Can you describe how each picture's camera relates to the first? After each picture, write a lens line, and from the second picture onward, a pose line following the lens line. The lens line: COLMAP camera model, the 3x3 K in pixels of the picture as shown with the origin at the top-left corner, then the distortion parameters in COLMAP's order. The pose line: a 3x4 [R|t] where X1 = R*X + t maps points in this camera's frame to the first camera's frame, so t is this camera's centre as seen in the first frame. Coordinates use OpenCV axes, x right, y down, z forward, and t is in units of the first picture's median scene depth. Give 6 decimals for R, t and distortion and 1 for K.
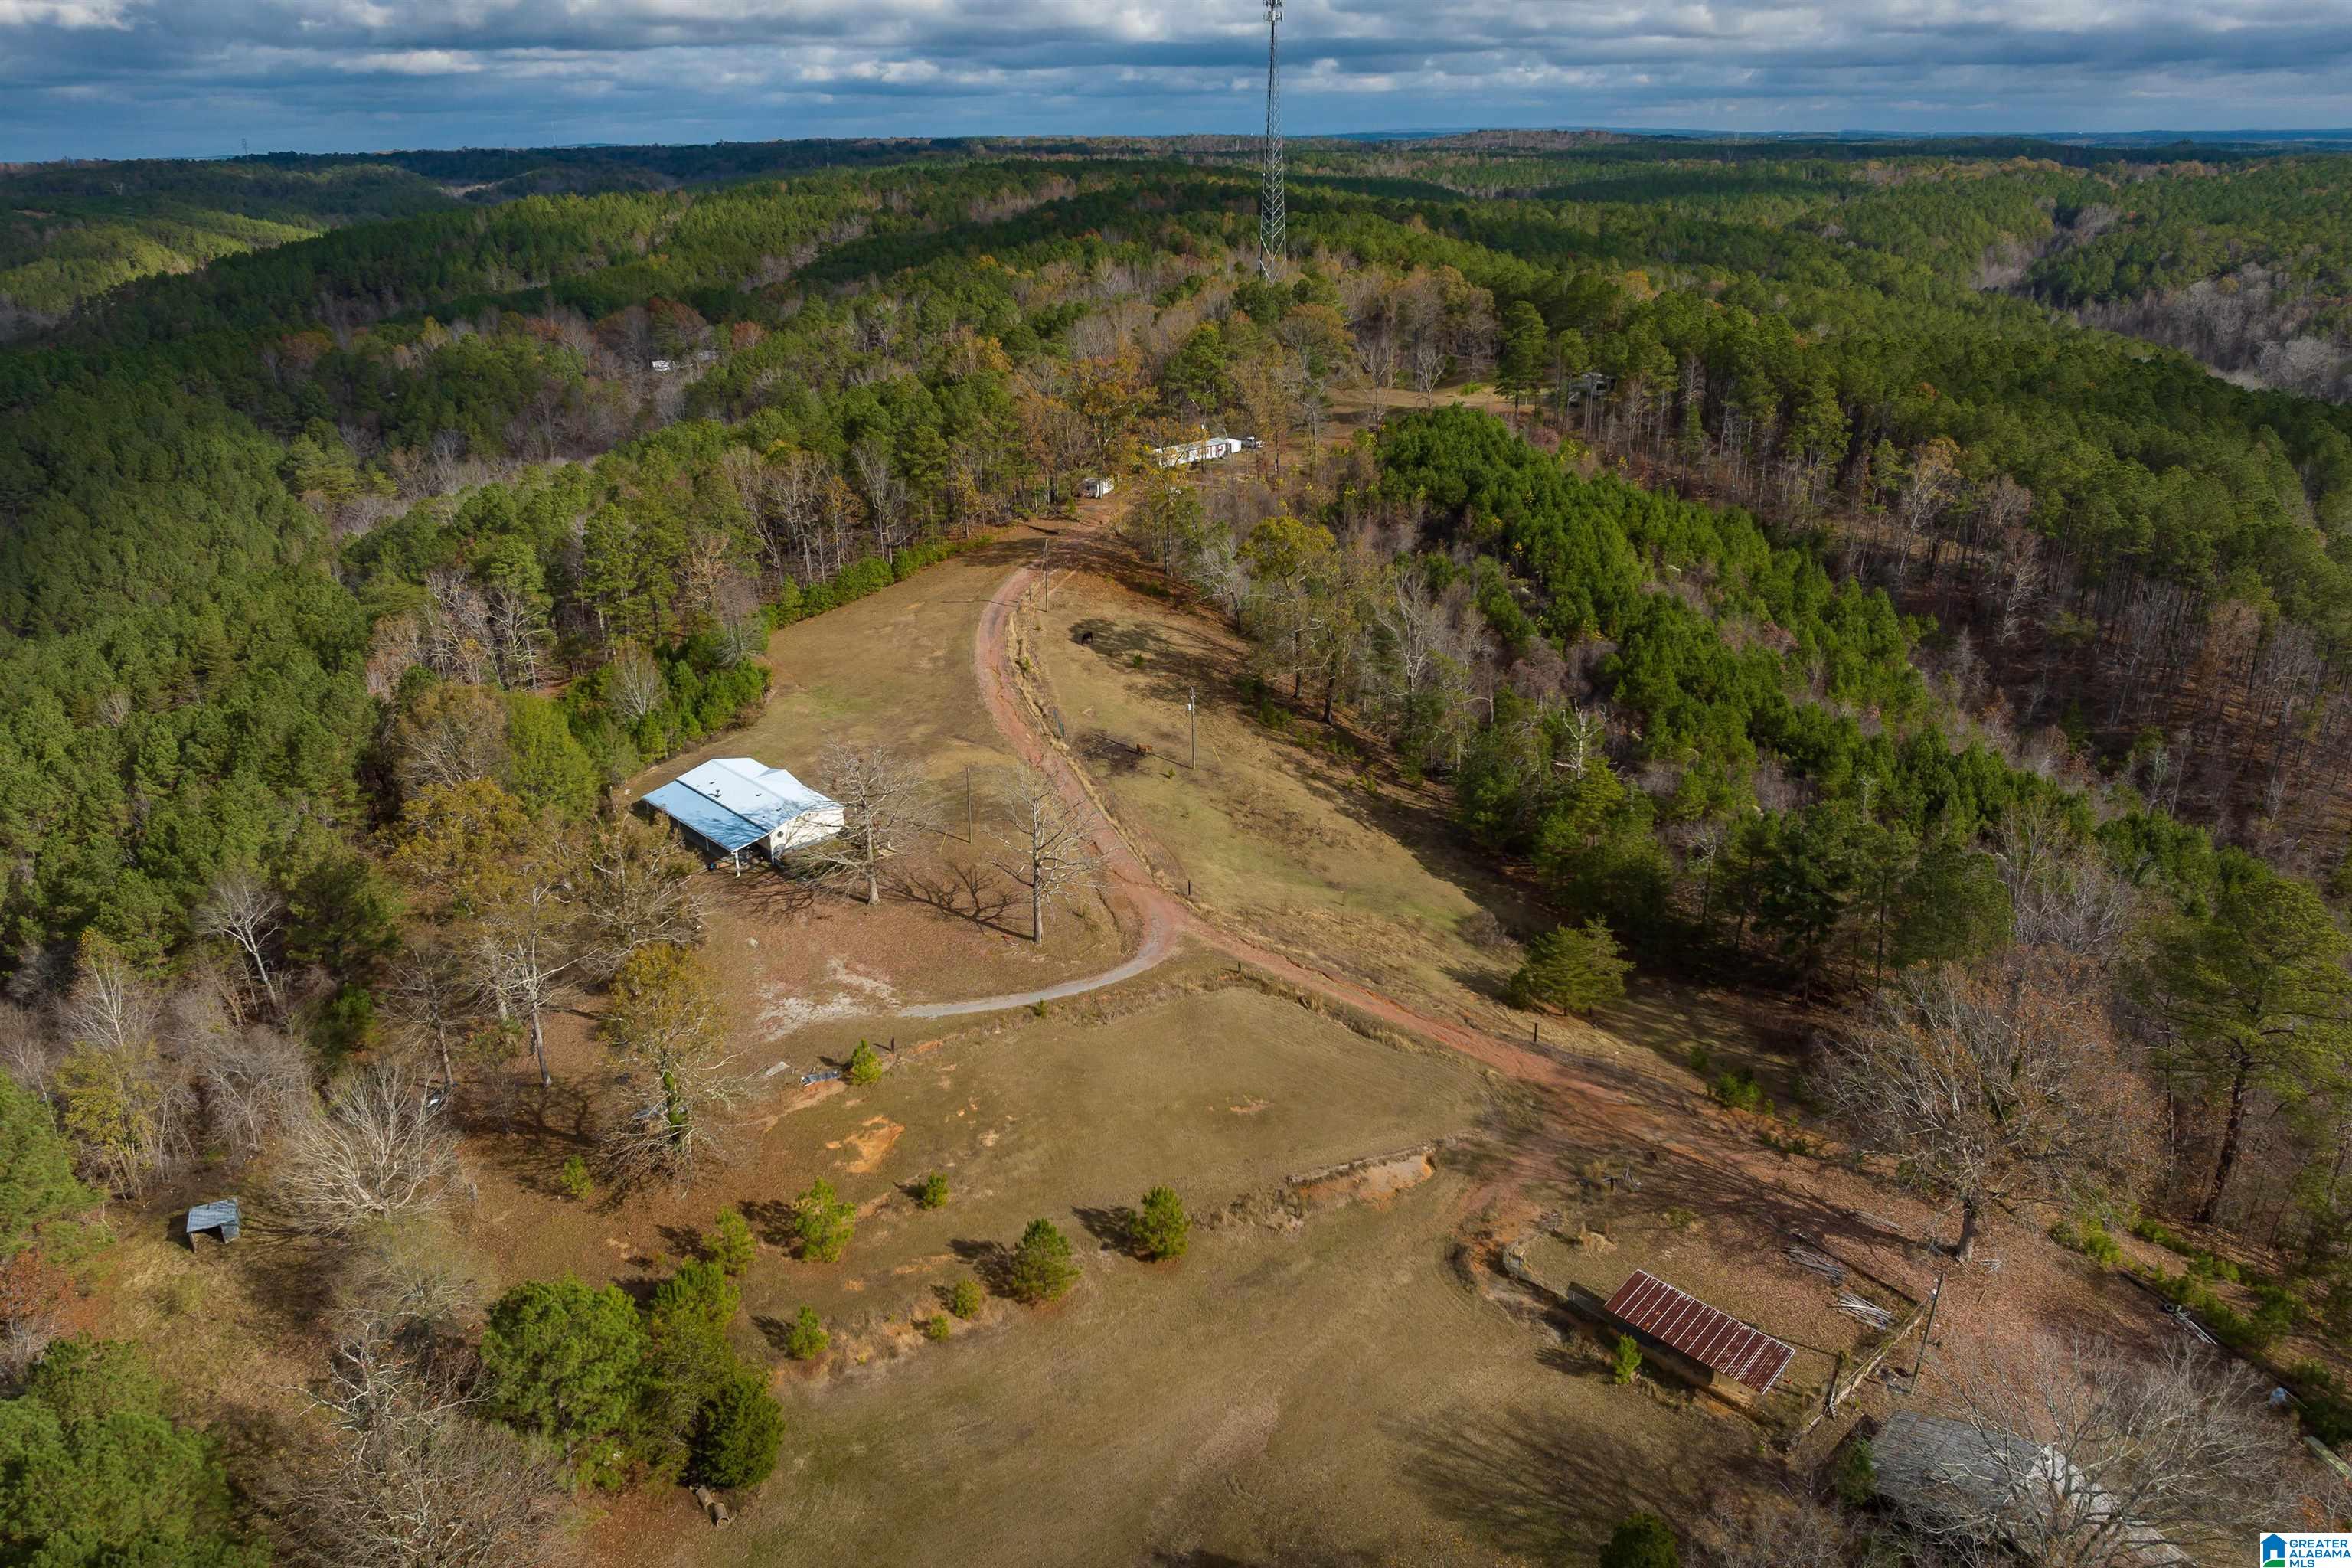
lens RADIAL K [[1664.1, 0, 1176.0], [0, 1664.1, 784.0], [0, 0, 1]] dist [-0.031754, -0.000938]
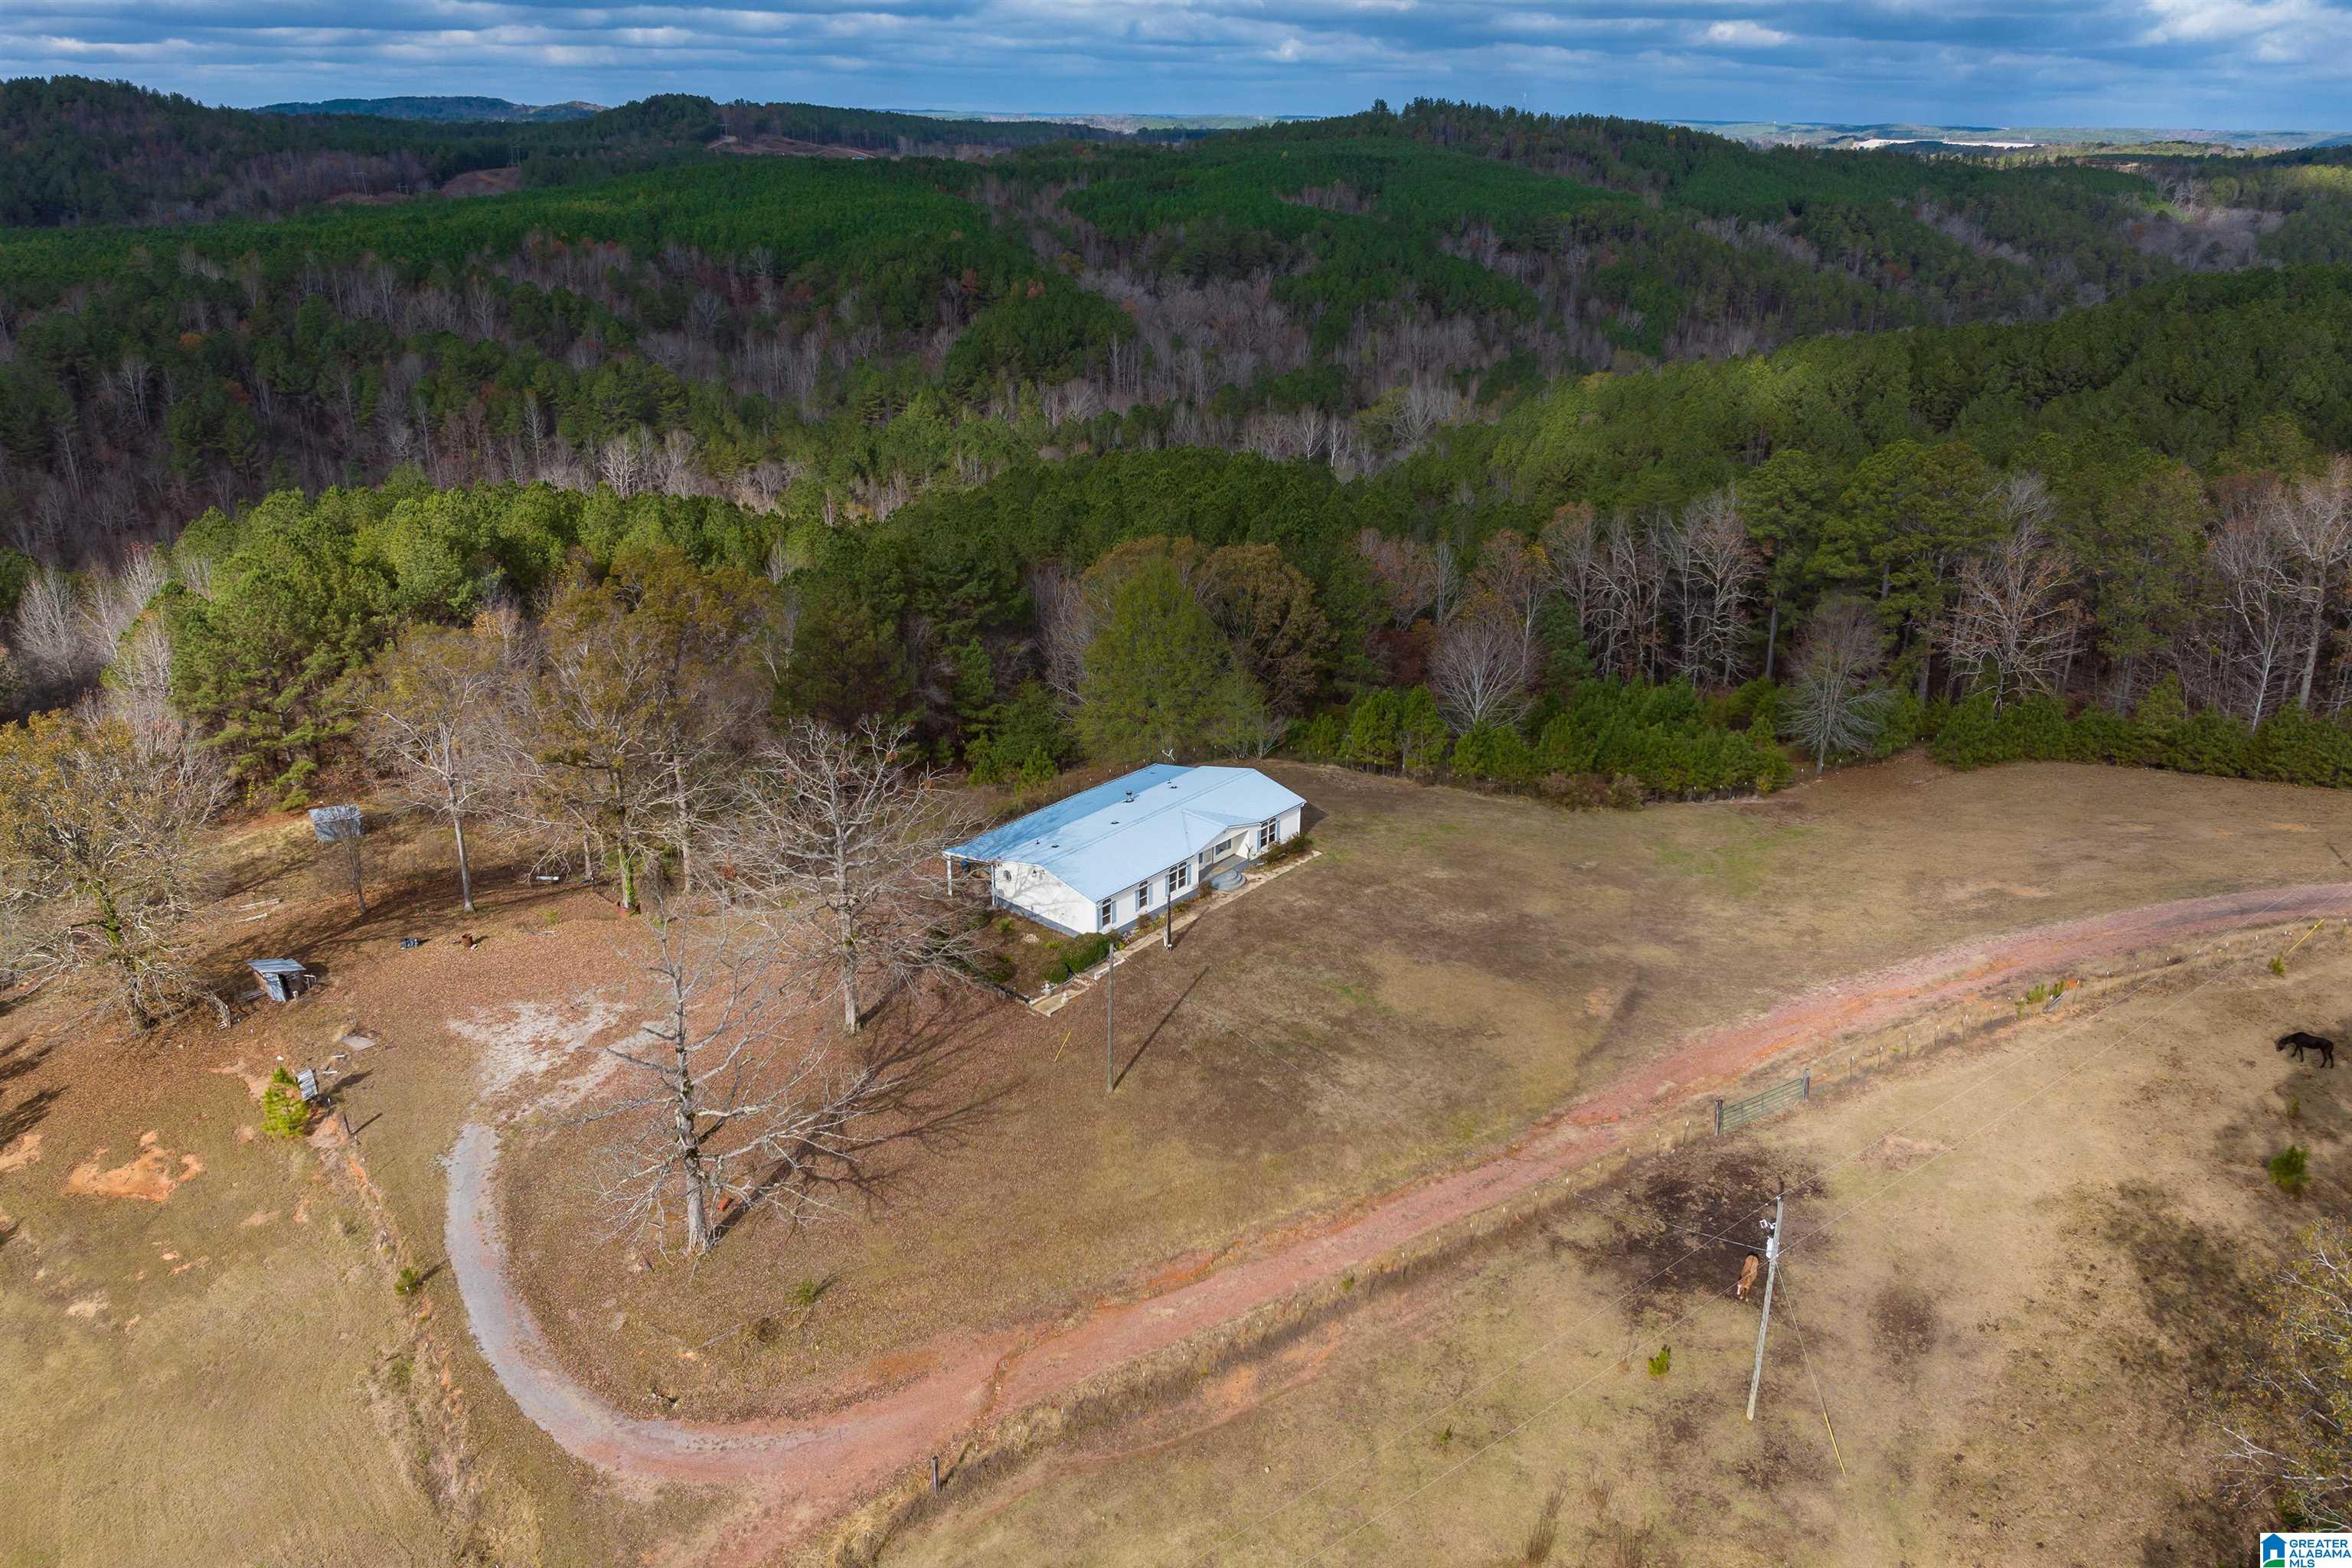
lens RADIAL K [[1628.9, 0, 1176.0], [0, 1628.9, 784.0], [0, 0, 1]] dist [-0.033032, -0.005523]
pose [[0.102571, 0.391924, -0.914262, 0.222033], [-0.377038, 0.865845, 0.328869, -0.164885], [0.920501, 0.310979, 0.236581, 0.705096]]
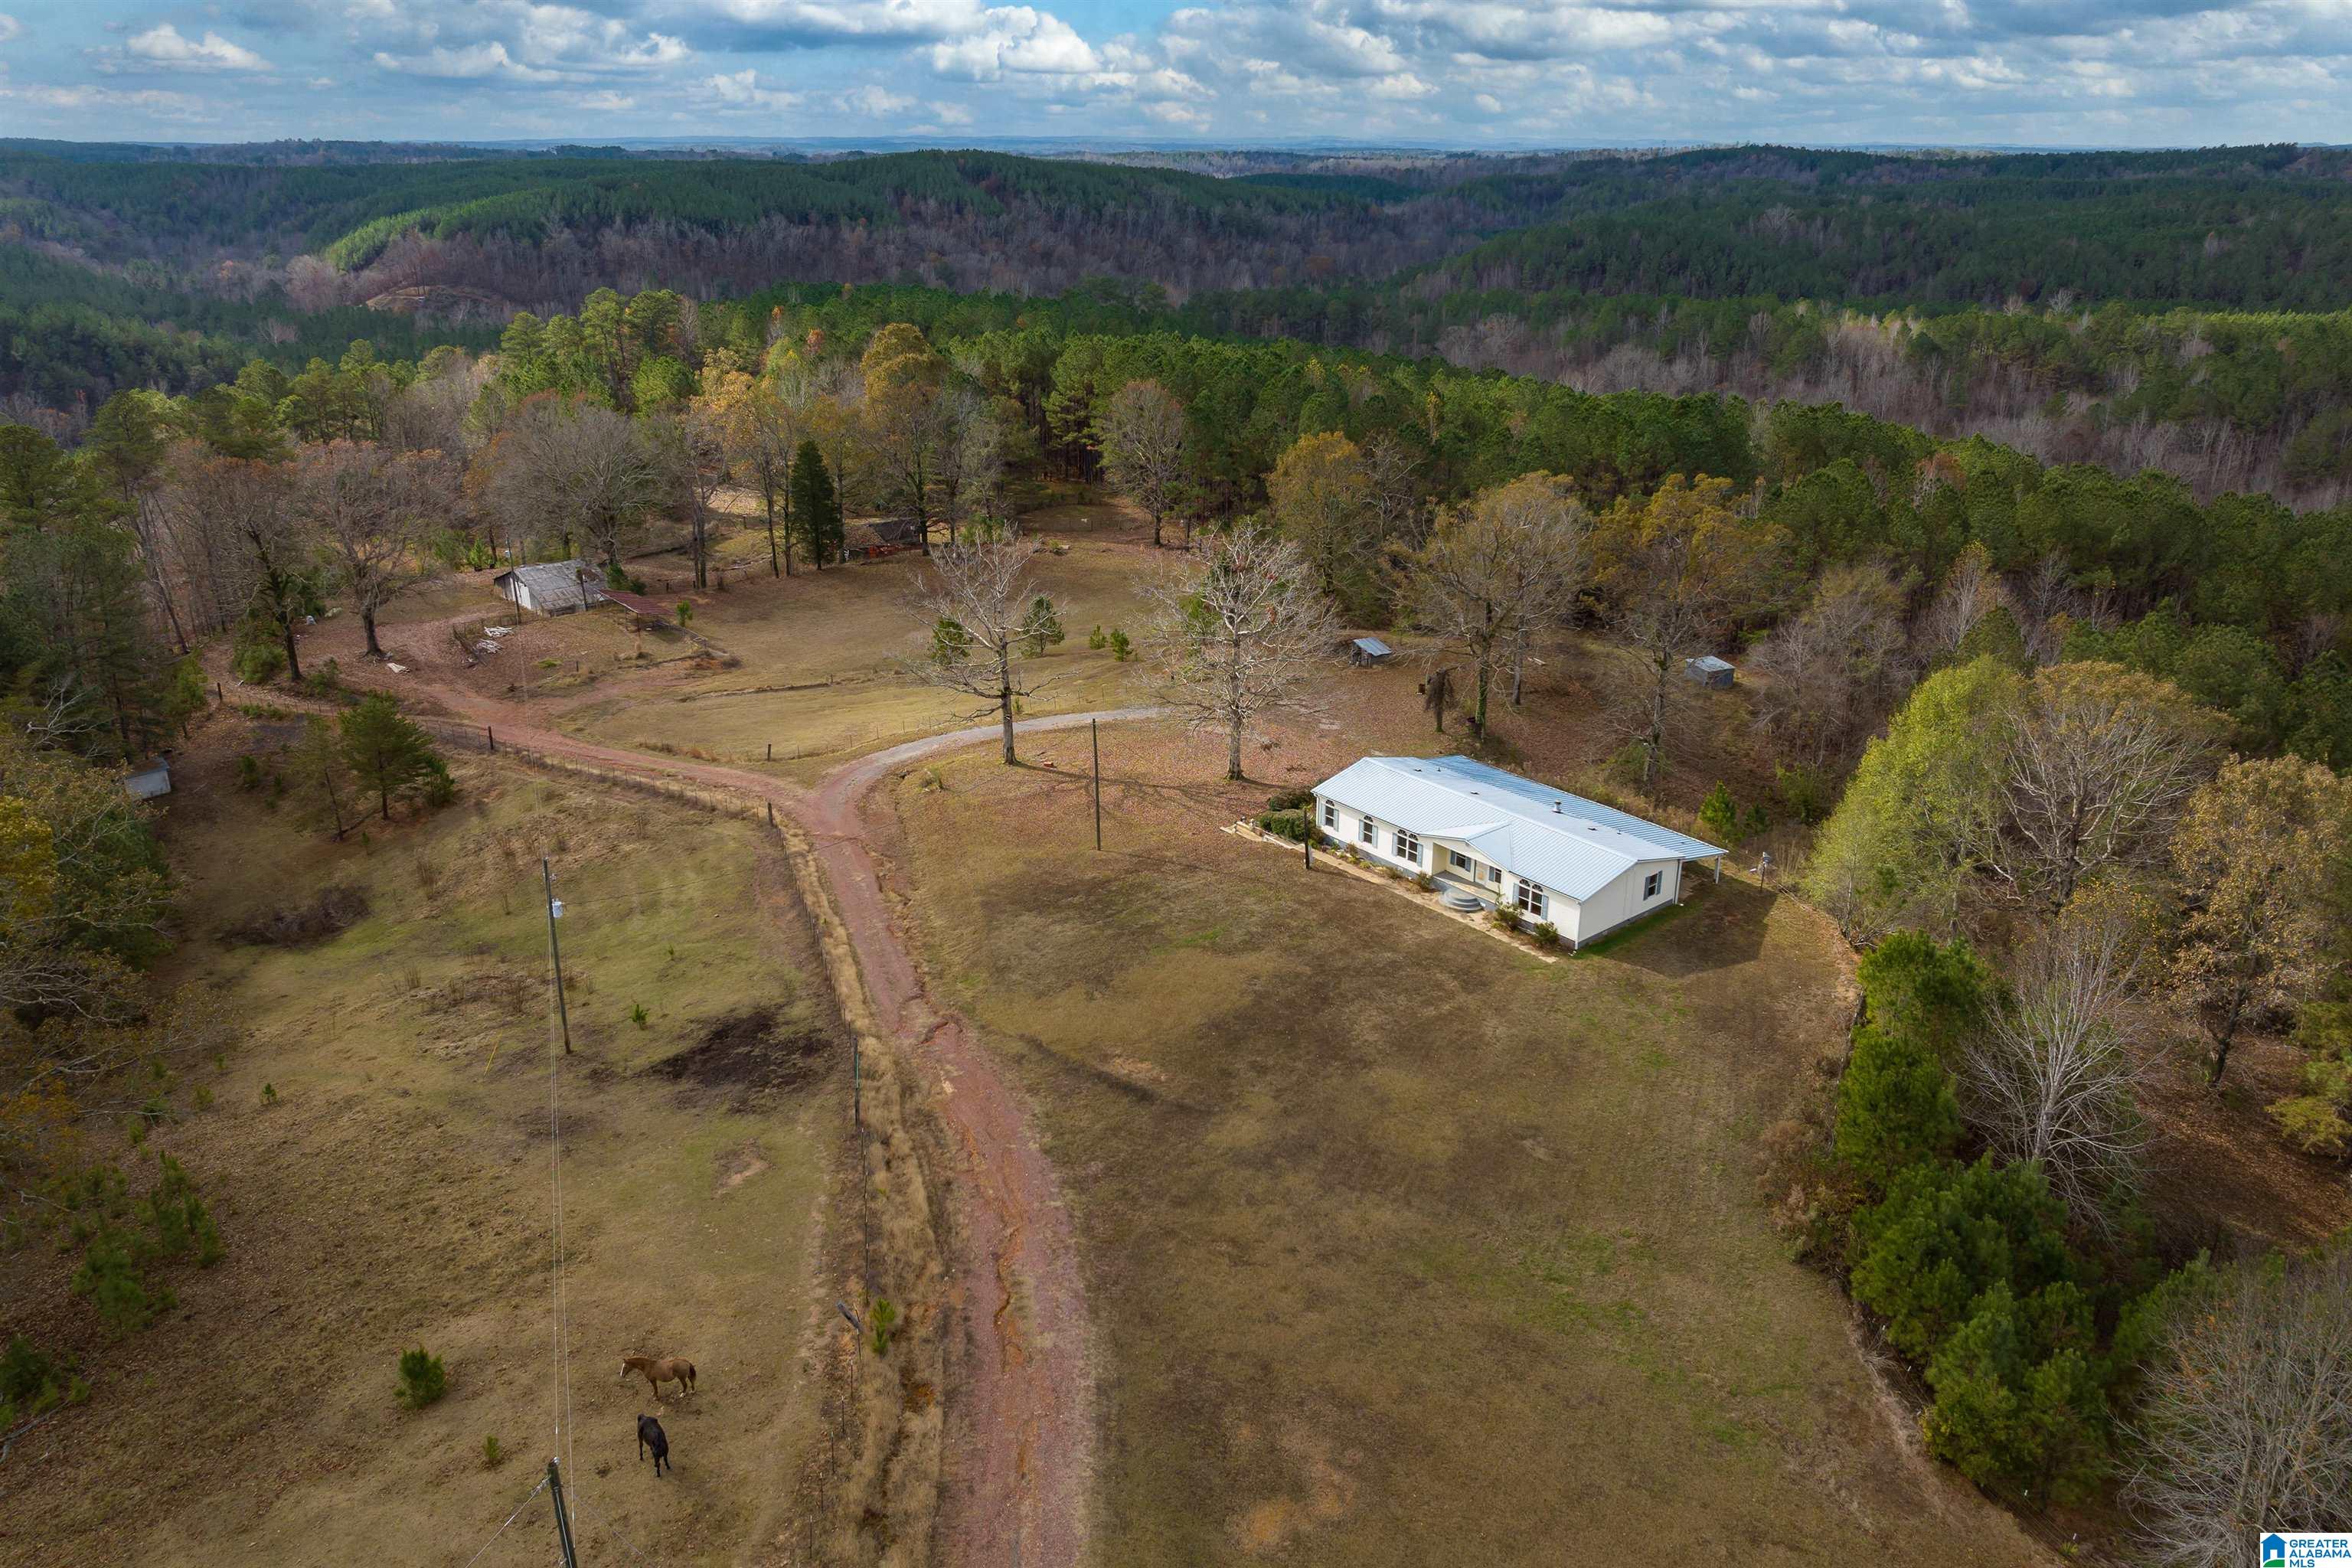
lens RADIAL K [[1664.9, 0, 1168.2], [0, 1664.9, 707.2], [0, 0, 1]] dist [-0.032497, -0.001232]
pose [[-0.998031, -0.012205, 0.061518, -0.147391], [0.030549, 0.762057, 0.646789, -0.304772], [-0.054774, 0.647395, -0.760184, 1.132688]]
